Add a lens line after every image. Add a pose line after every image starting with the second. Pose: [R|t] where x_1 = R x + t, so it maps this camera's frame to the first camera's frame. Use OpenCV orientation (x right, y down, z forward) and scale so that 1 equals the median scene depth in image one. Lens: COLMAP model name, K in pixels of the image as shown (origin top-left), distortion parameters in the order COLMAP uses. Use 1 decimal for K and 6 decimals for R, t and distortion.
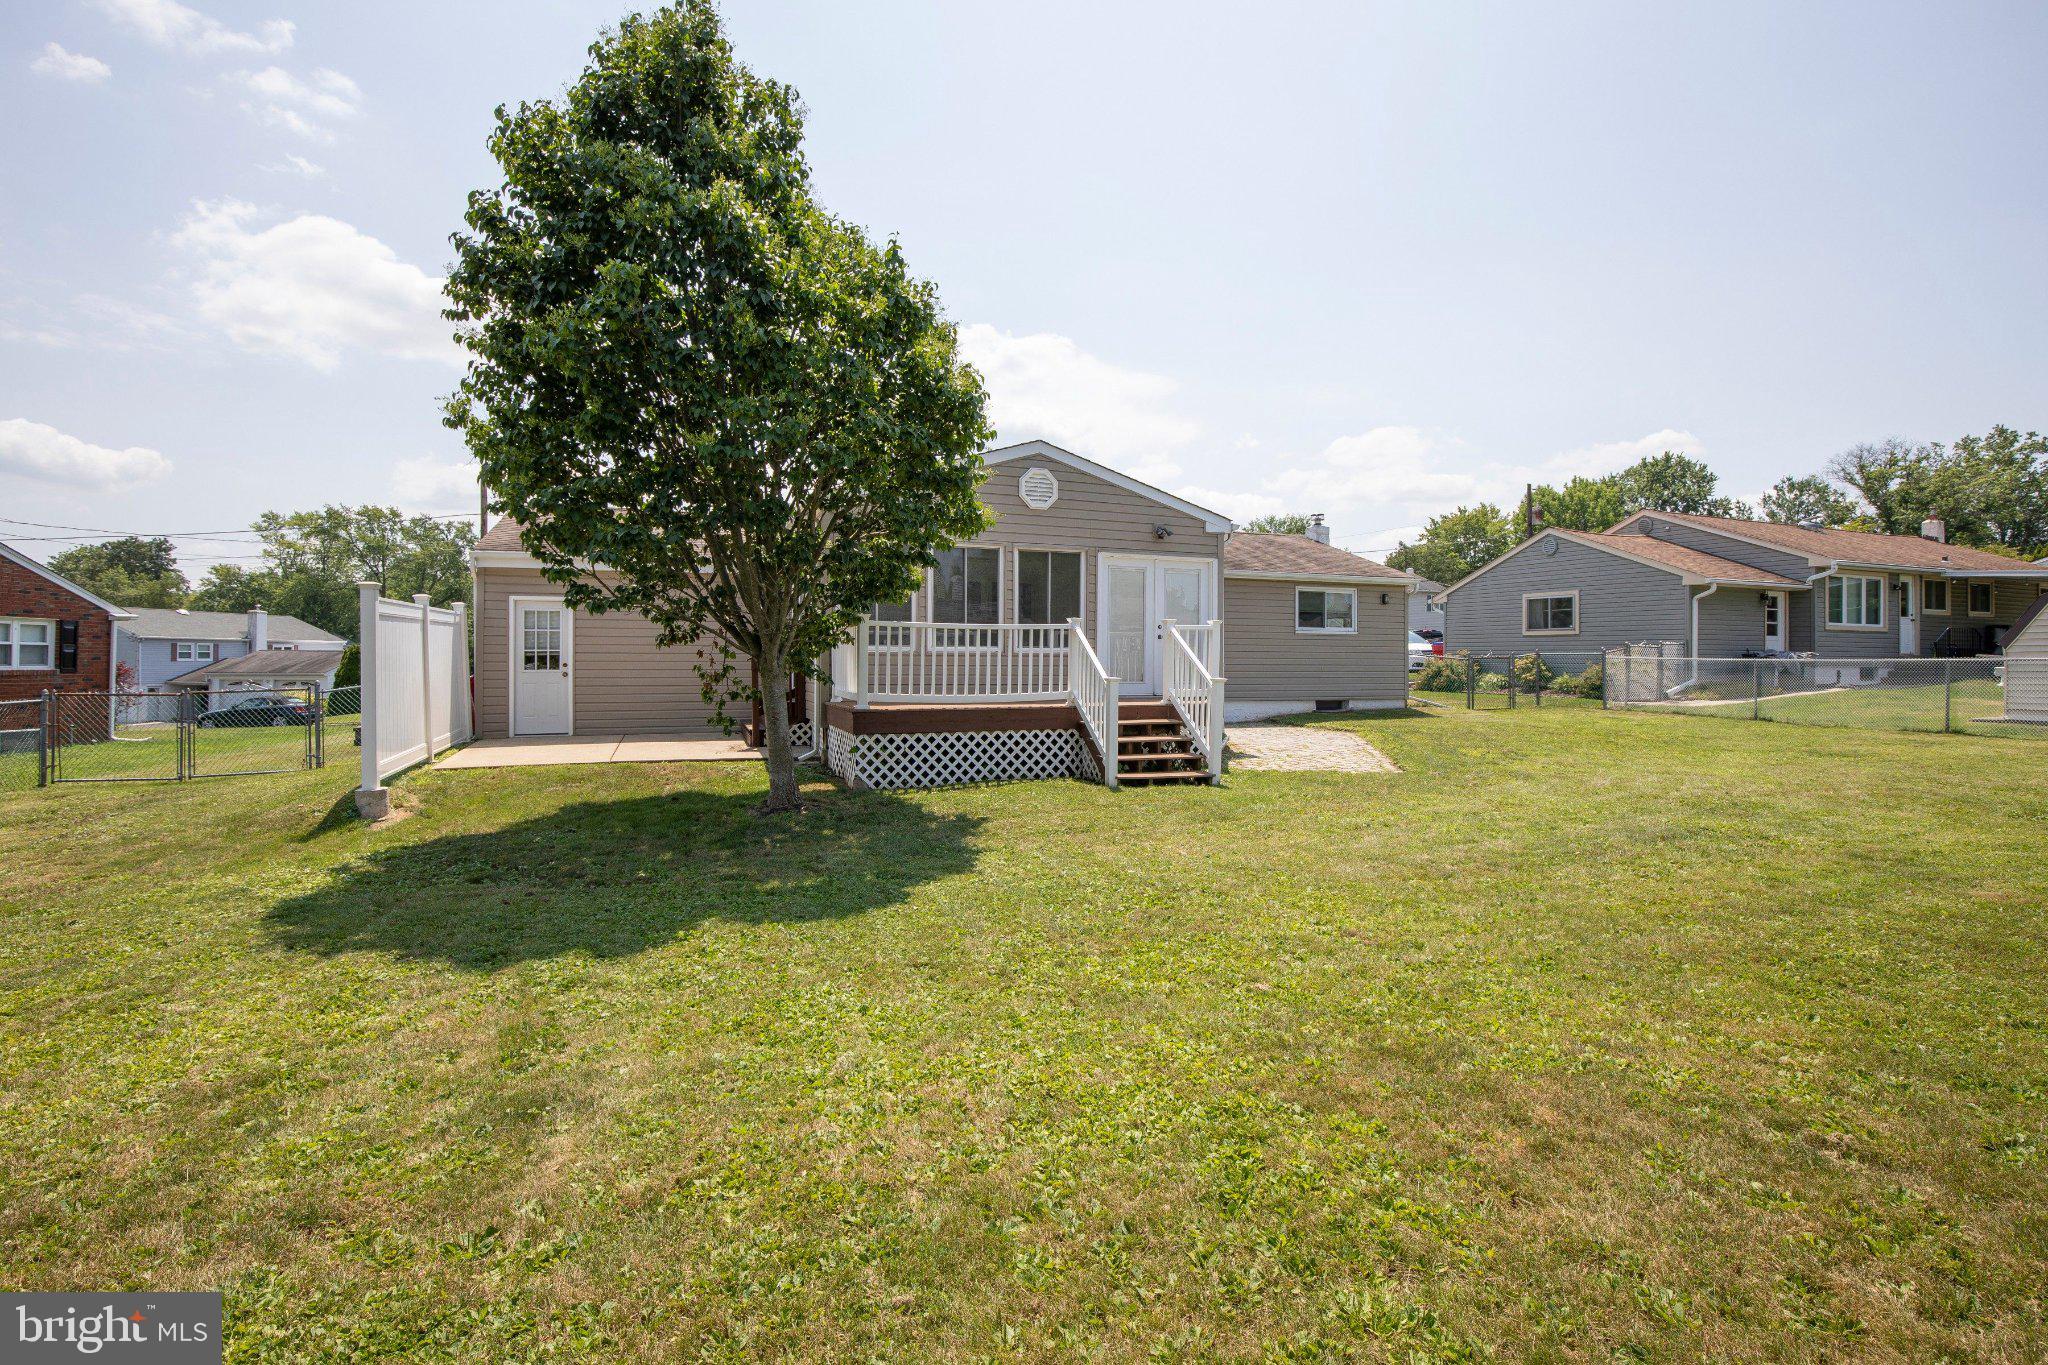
lens RADIAL K [[951.4, 0, 1029.4], [0, 951.4, 659.6], [0, 0, 1]] dist [-0.030458, 0.000464]
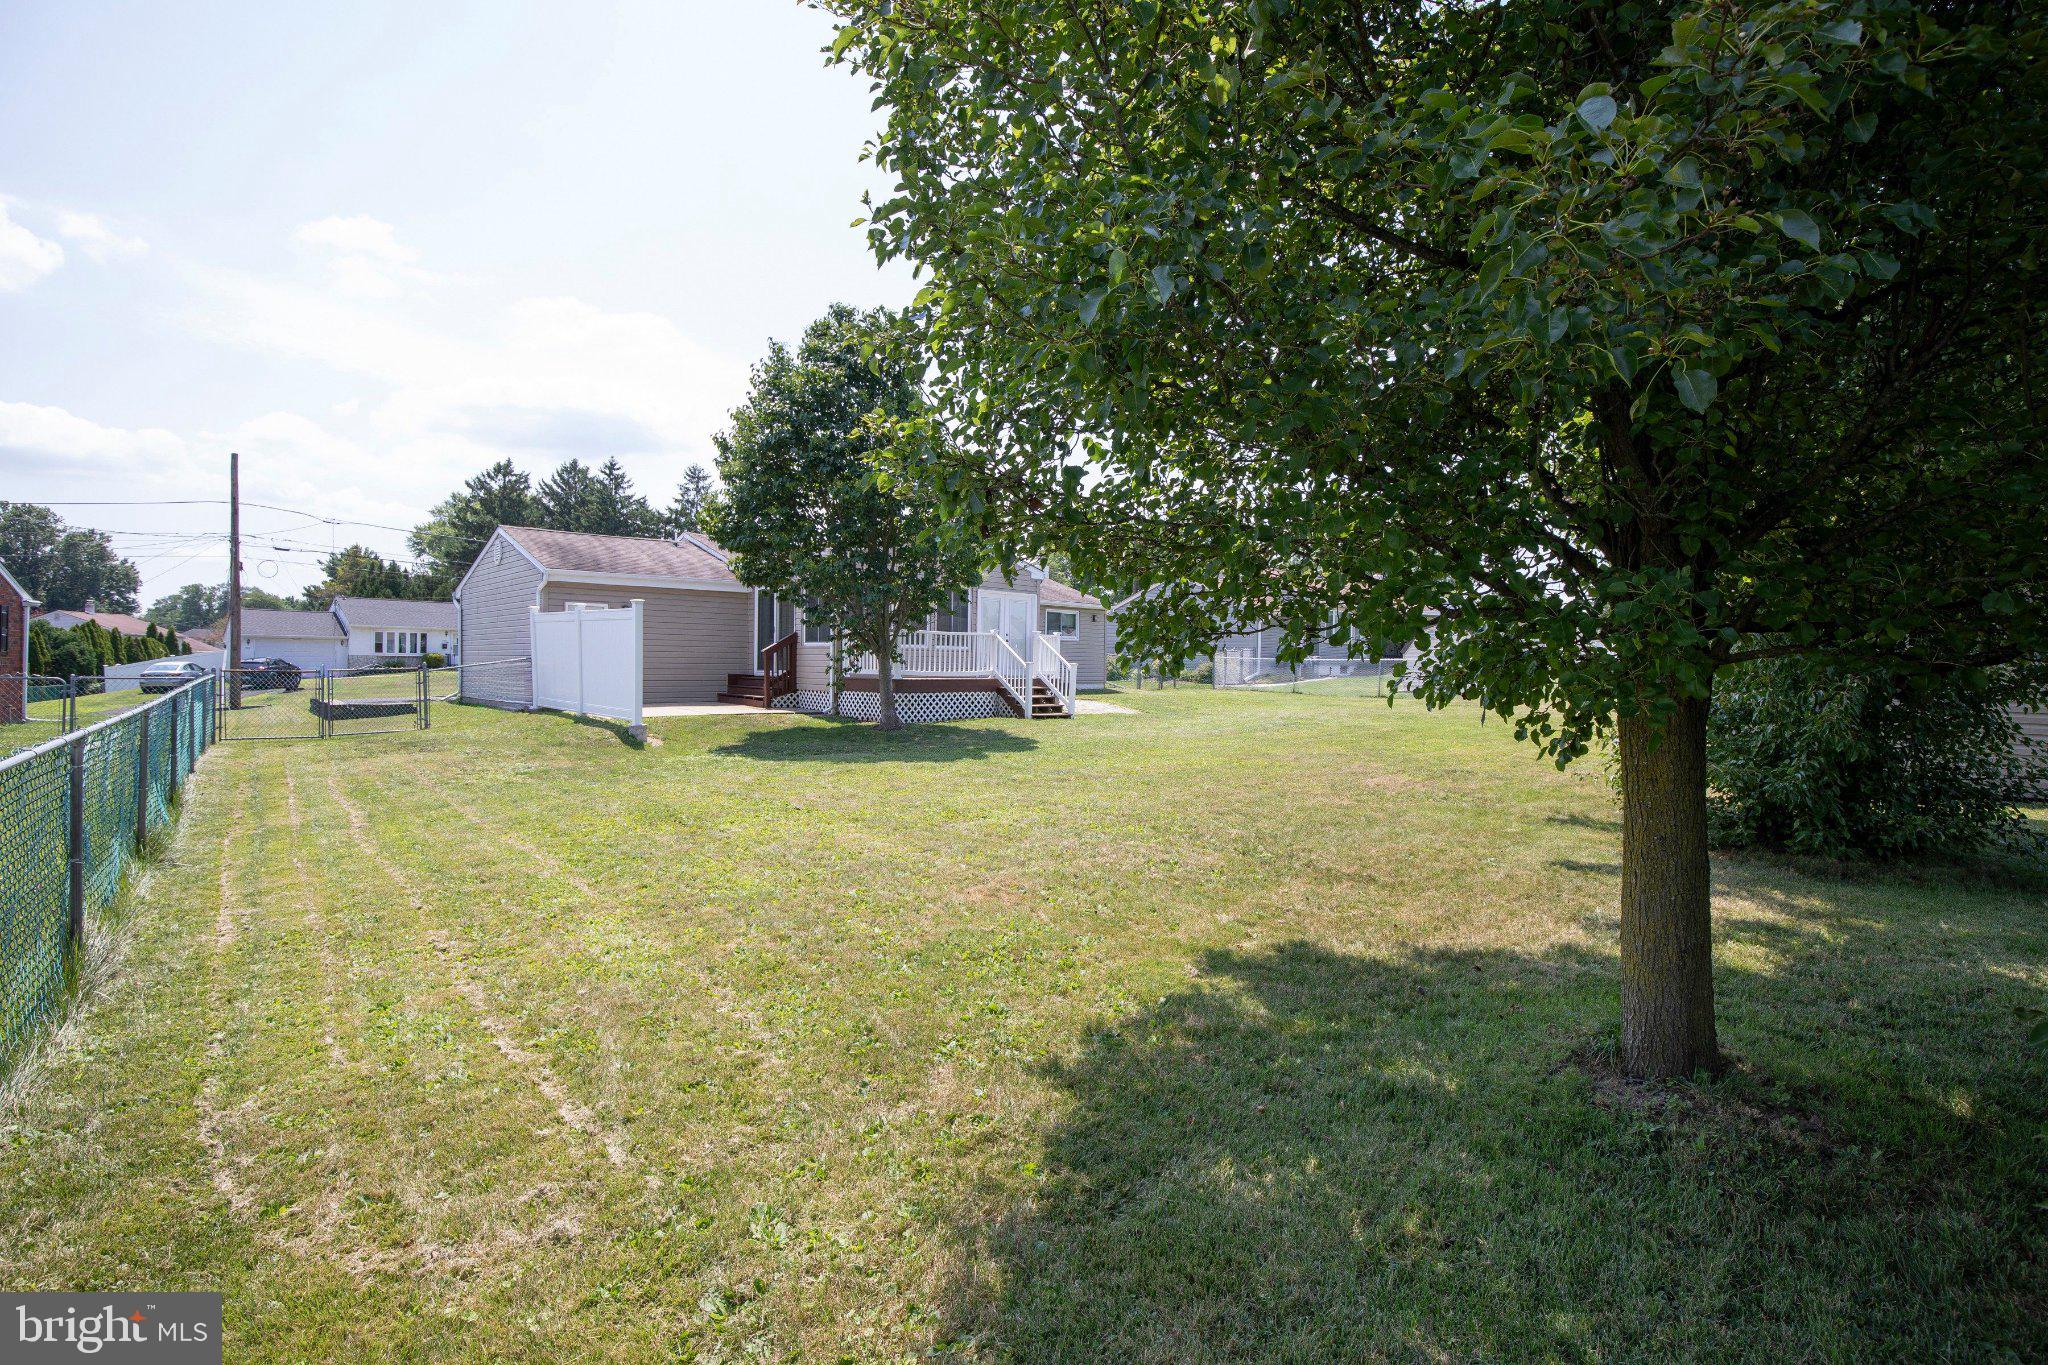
lens RADIAL K [[938.1, 0, 1031.7], [0, 938.1, 675.2], [0, 0, 1]] dist [-0.030692, 0.000424]
pose [[0.912876, 0.002383, 0.408229, -0.485207], [-0.008216, 0.999888, 0.012536, 0.016079], [-0.408154, -0.014798, 0.912793, -0.502226]]
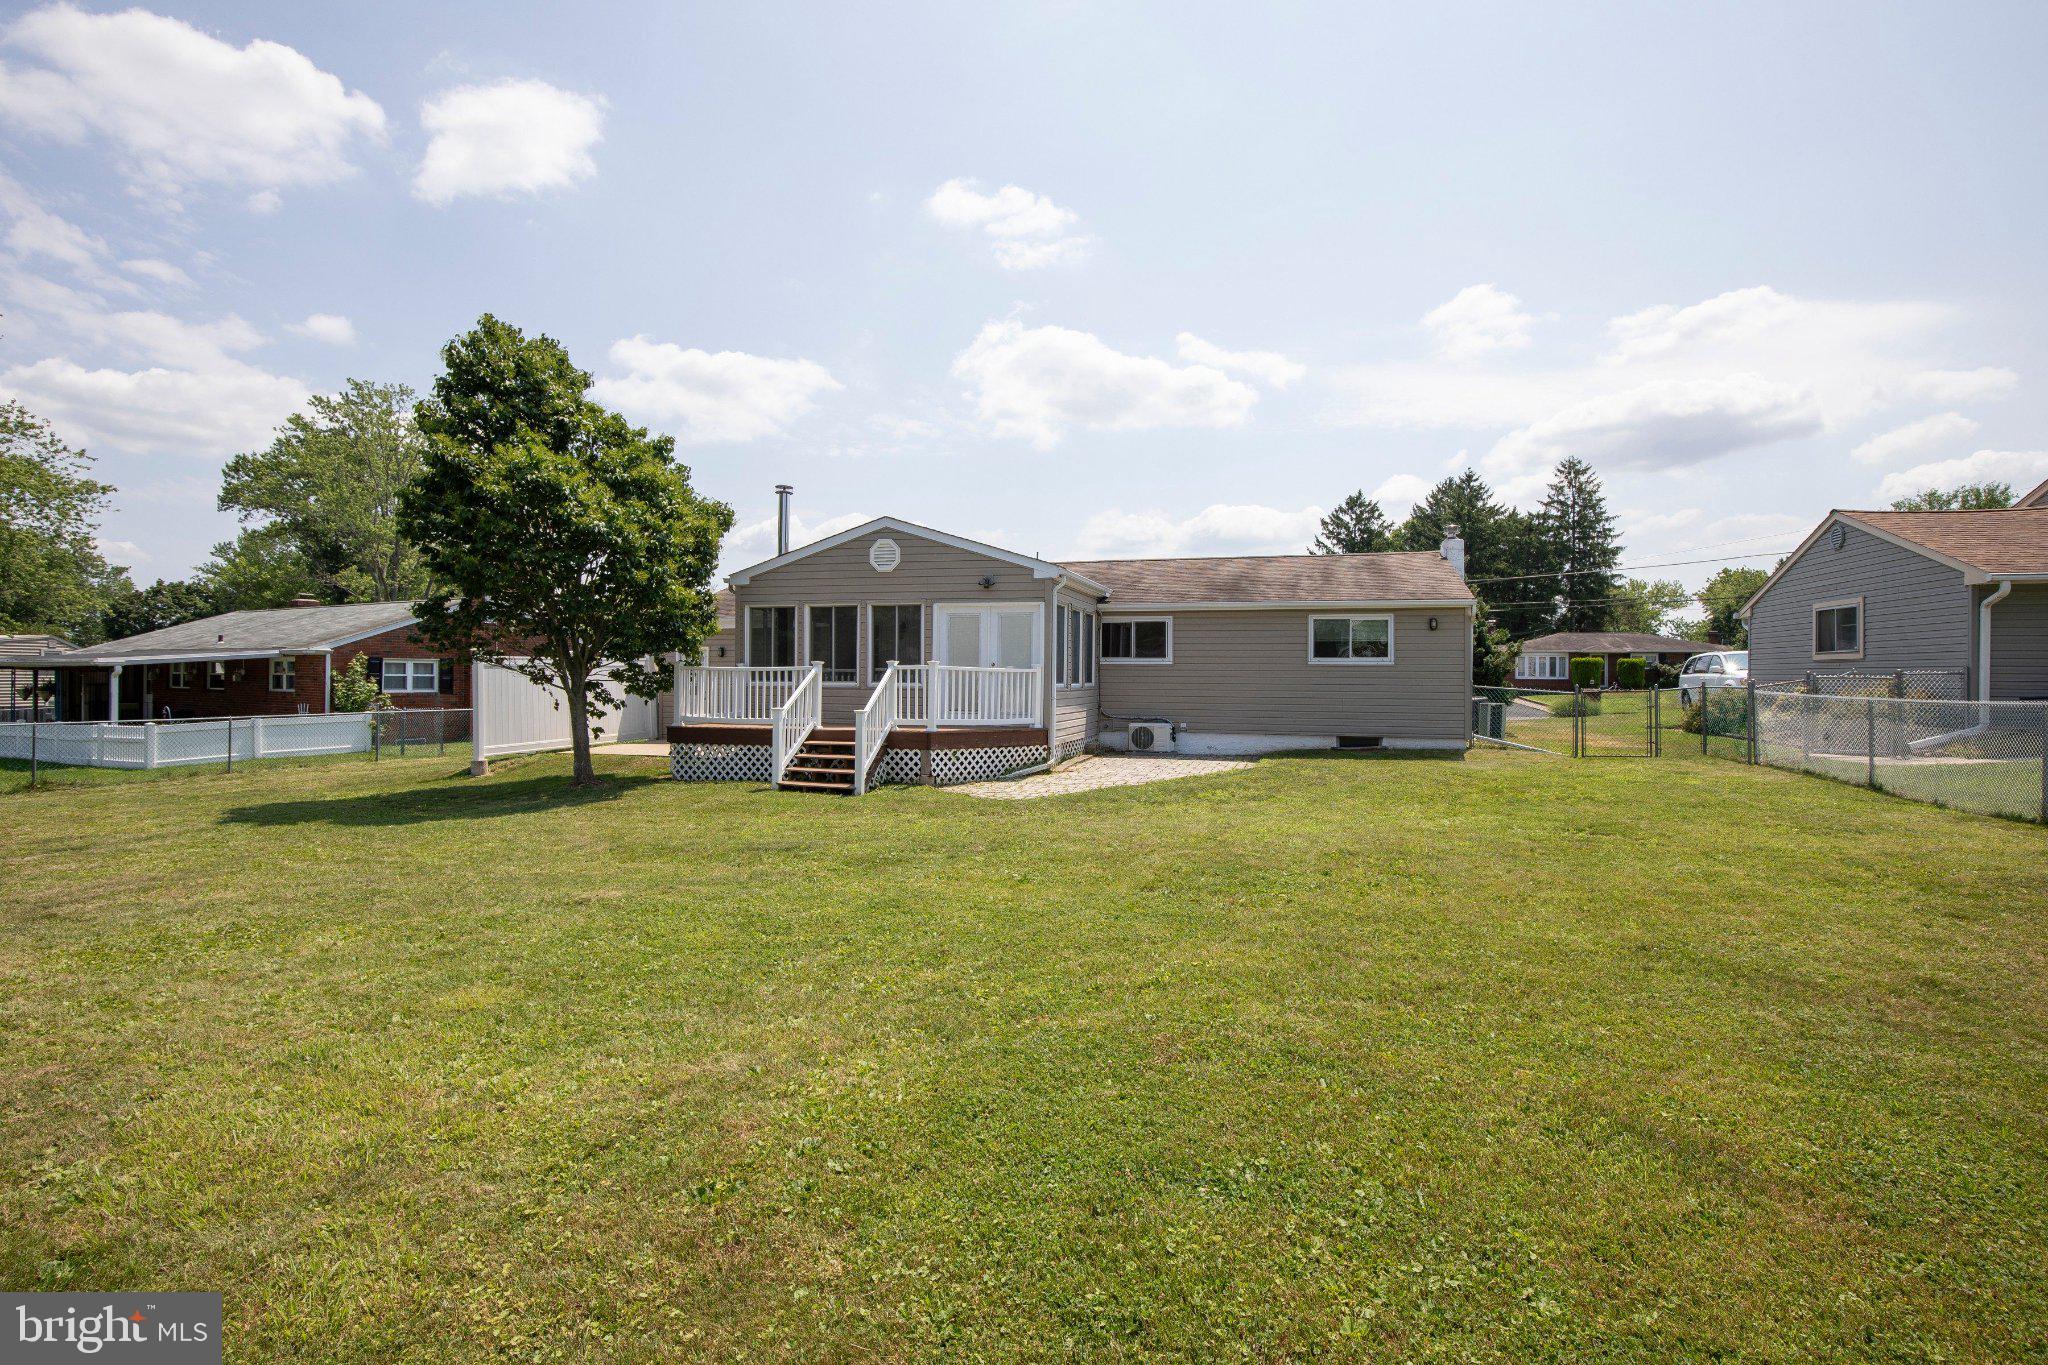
lens RADIAL K [[940.8, 0, 1029.7], [0, 940.8, 673.8], [0, 0, 1]] dist [-0.034835, 0.007407]
pose [[0.802183, -0.002439, -0.597073, 0.849396], [-0.002935, 0.999963, -0.008027, -0.014123], [0.597071, 0.008191, 0.802147, 0.117076]]
